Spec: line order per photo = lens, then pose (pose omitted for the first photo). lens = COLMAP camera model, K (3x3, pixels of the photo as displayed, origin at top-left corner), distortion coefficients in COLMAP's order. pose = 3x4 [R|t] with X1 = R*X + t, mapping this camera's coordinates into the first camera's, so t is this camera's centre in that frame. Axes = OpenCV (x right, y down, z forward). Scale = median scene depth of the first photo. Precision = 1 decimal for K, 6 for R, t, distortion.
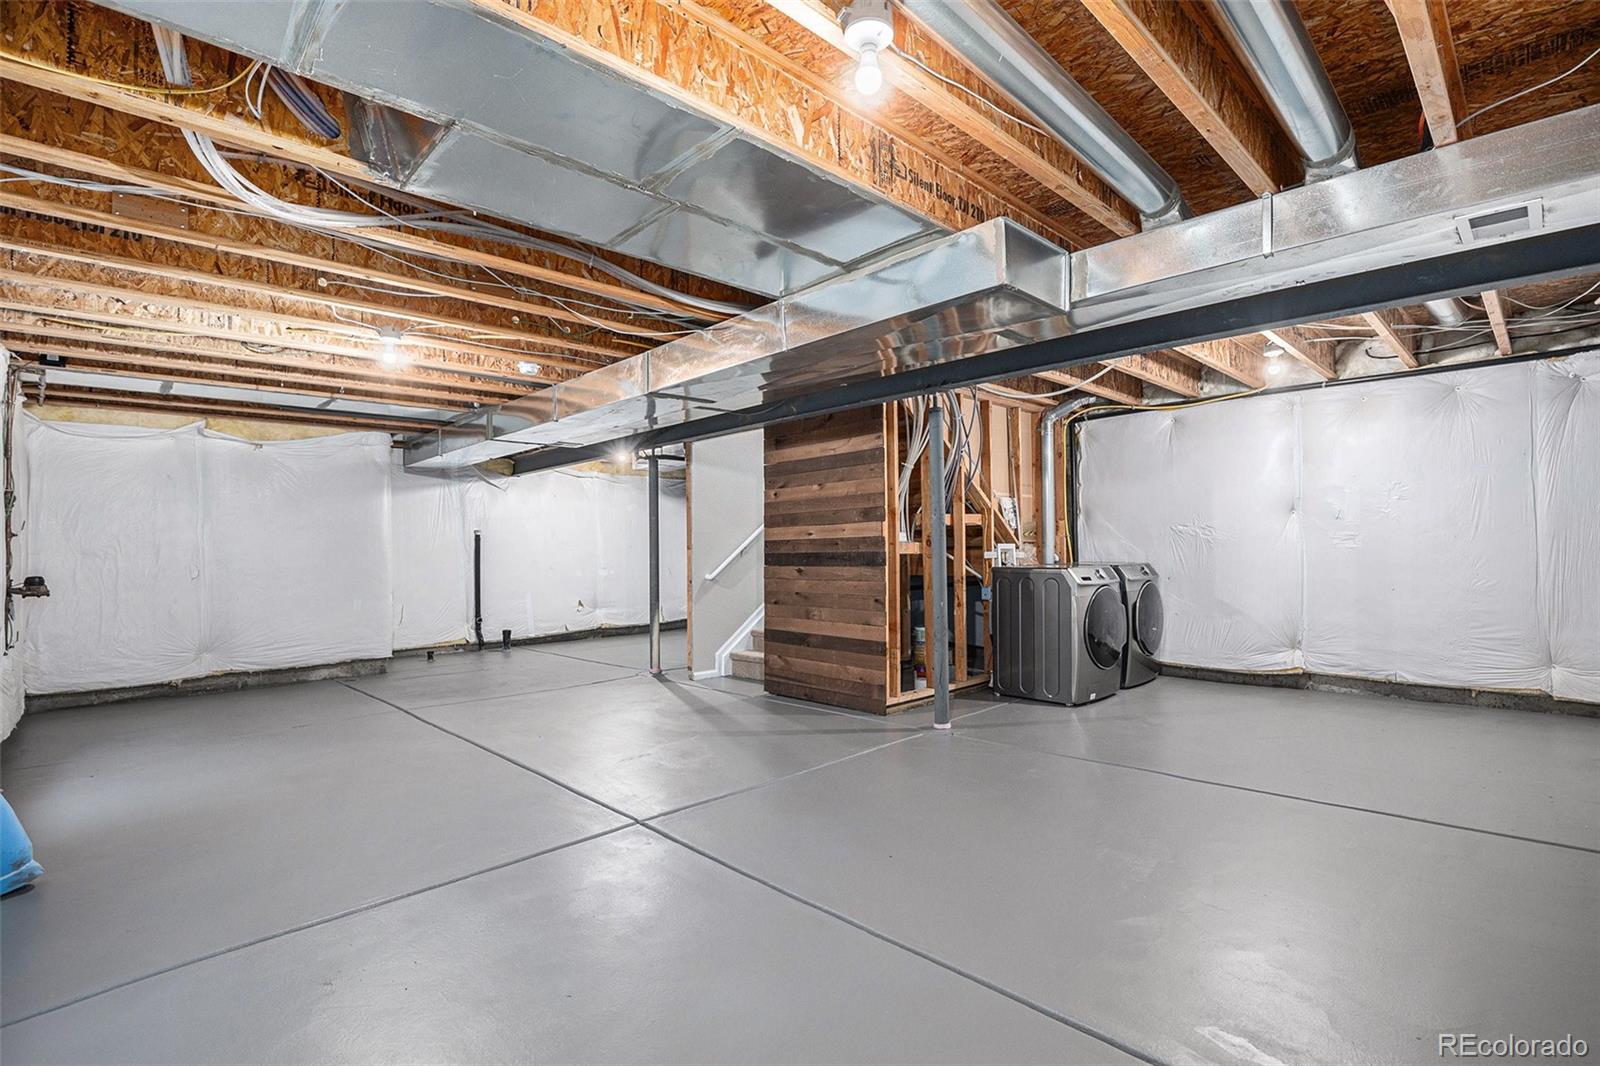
lens RADIAL K [[744.9, 0, 798.5], [0, 744.9, 538.1], [0, 0, 1]] dist [-0.029194, 0.005918]
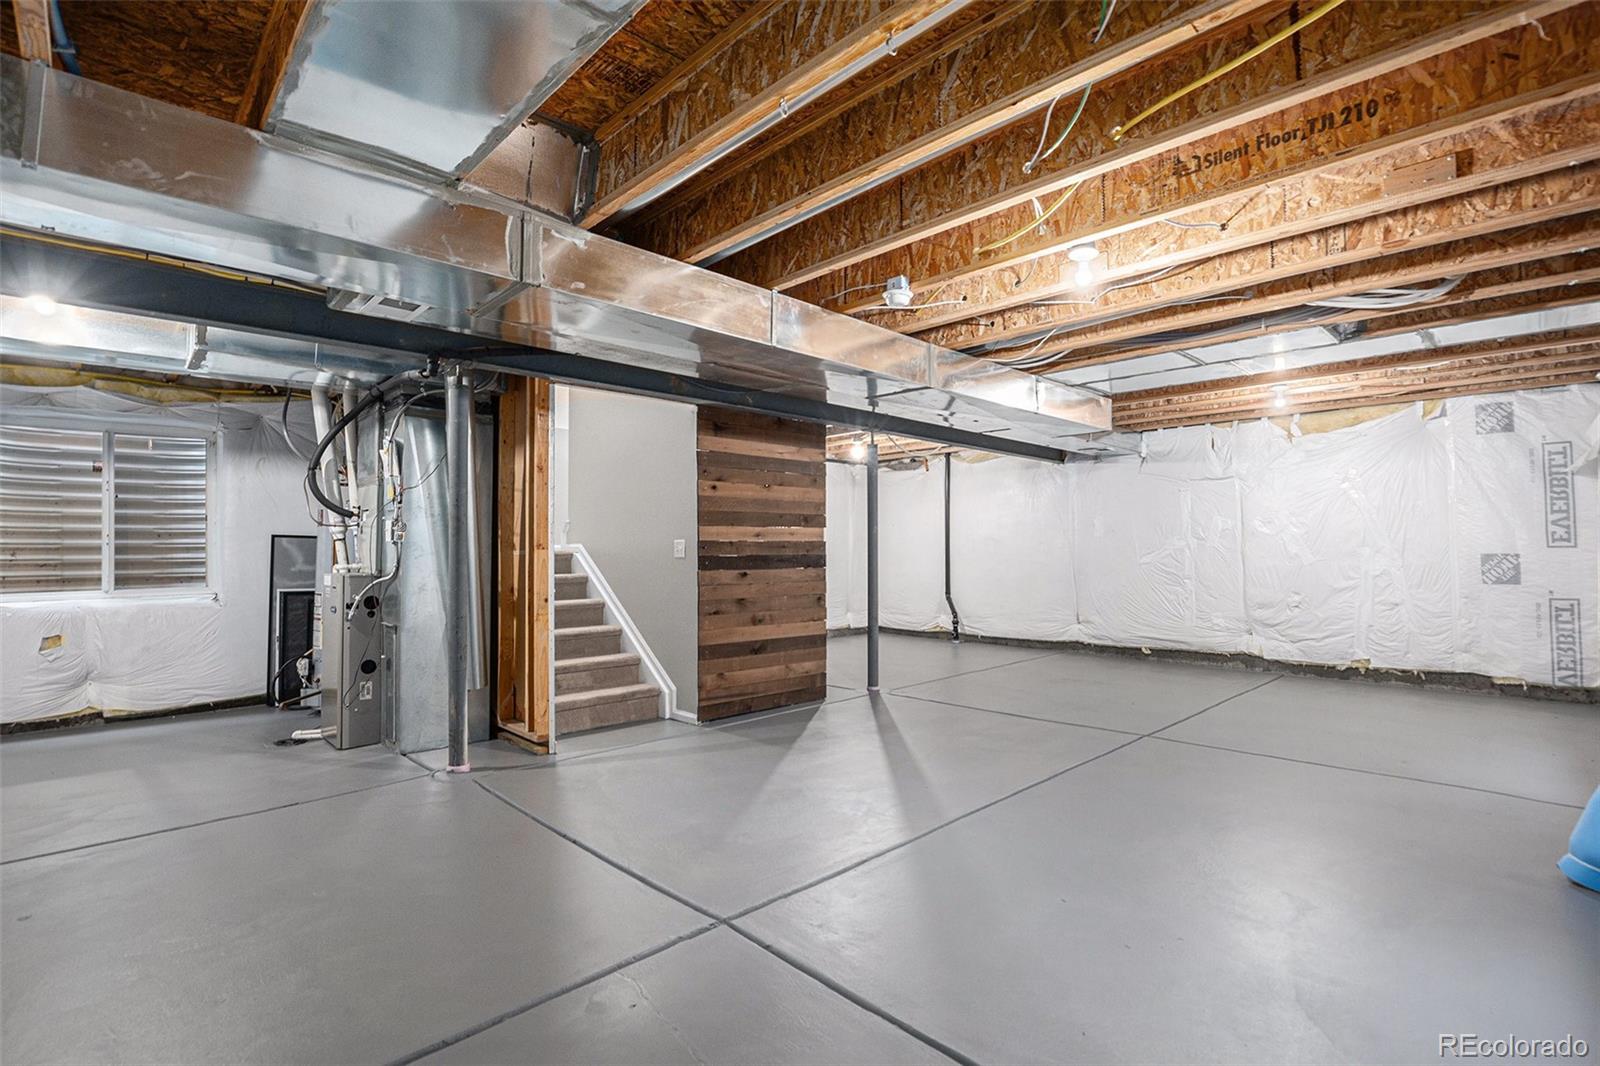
lens RADIAL K [[744.9, 0, 797.6], [0, 744.9, 534.1], [0, 0, 1]] dist [-0.029194, 0.005918]
pose [[-0.010466, 0.047397, 0.998821, -0.895261], [-0.003686, 0.998867, -0.047438, 0.035895], [-0.999938, -0.004178, -0.010279, 0.917196]]
